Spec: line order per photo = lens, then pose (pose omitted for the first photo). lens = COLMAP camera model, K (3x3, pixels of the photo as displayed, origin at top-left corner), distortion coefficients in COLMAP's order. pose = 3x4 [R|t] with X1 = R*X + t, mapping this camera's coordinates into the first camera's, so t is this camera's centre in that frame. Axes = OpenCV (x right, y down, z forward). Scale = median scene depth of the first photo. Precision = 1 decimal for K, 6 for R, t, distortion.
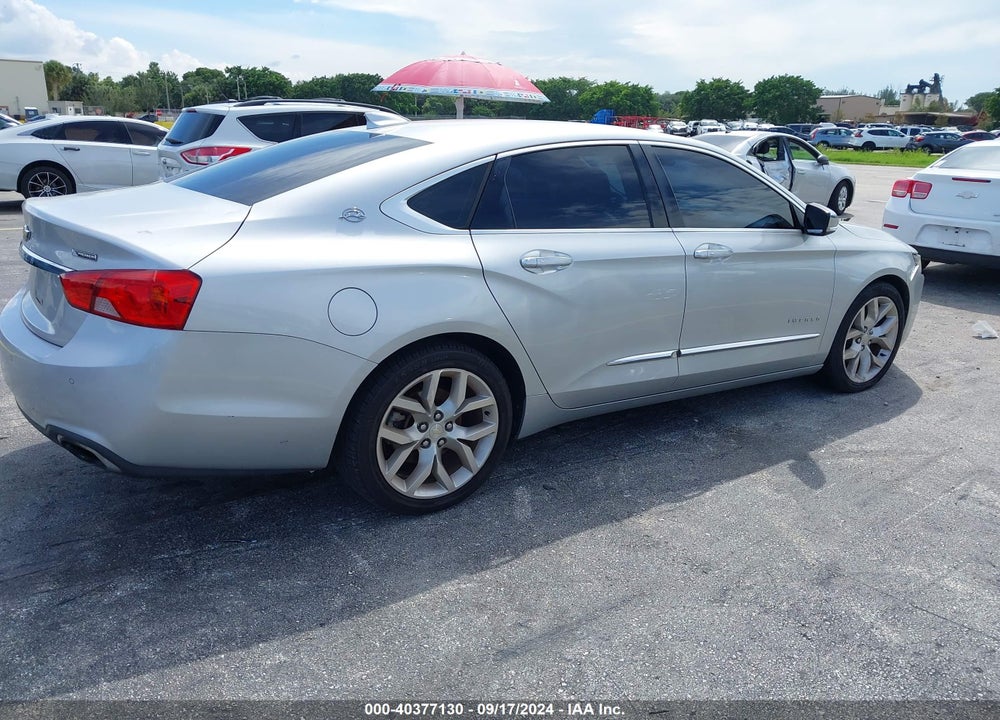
lens RADIAL K [[788.7, 0, 489.8], [0, 788.7, 379.3], [0, 0, 1]] dist [0.013195, -0.009438]
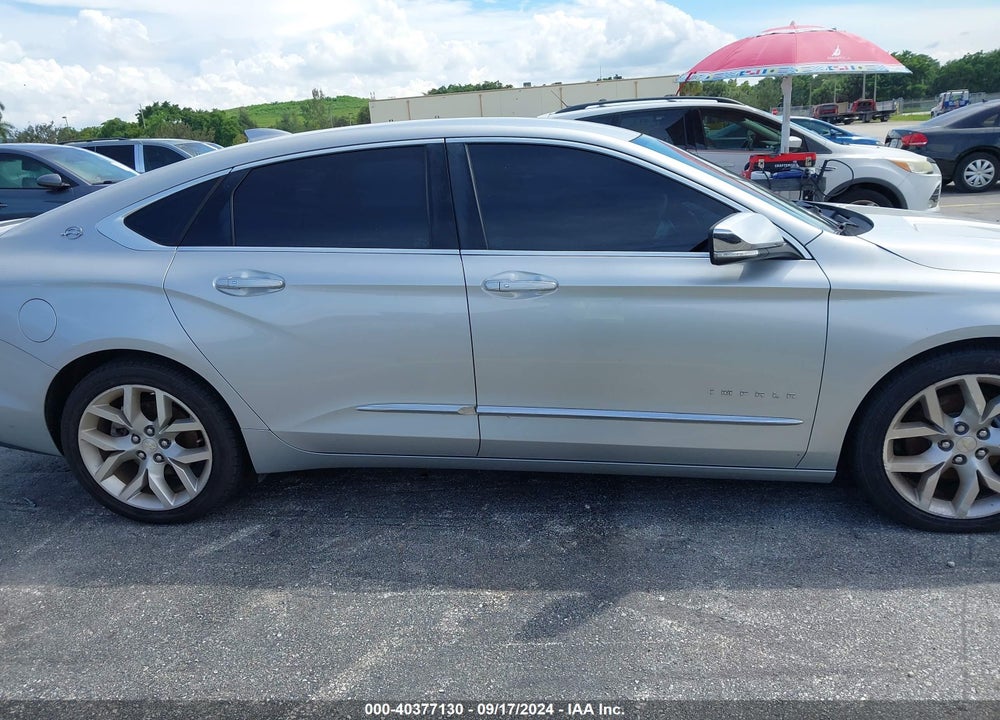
lens RADIAL K [[798.3, 0, 495.8], [0, 798.3, 371.7], [0, 0, 1]] dist [0.003491, -0.004418]
pose [[0.740016, 0.125515, -0.660774, 0.668460], [-0.130440, 0.990563, 0.042076, -0.093029], [0.659820, 0.055054, 0.749404, 0.377084]]
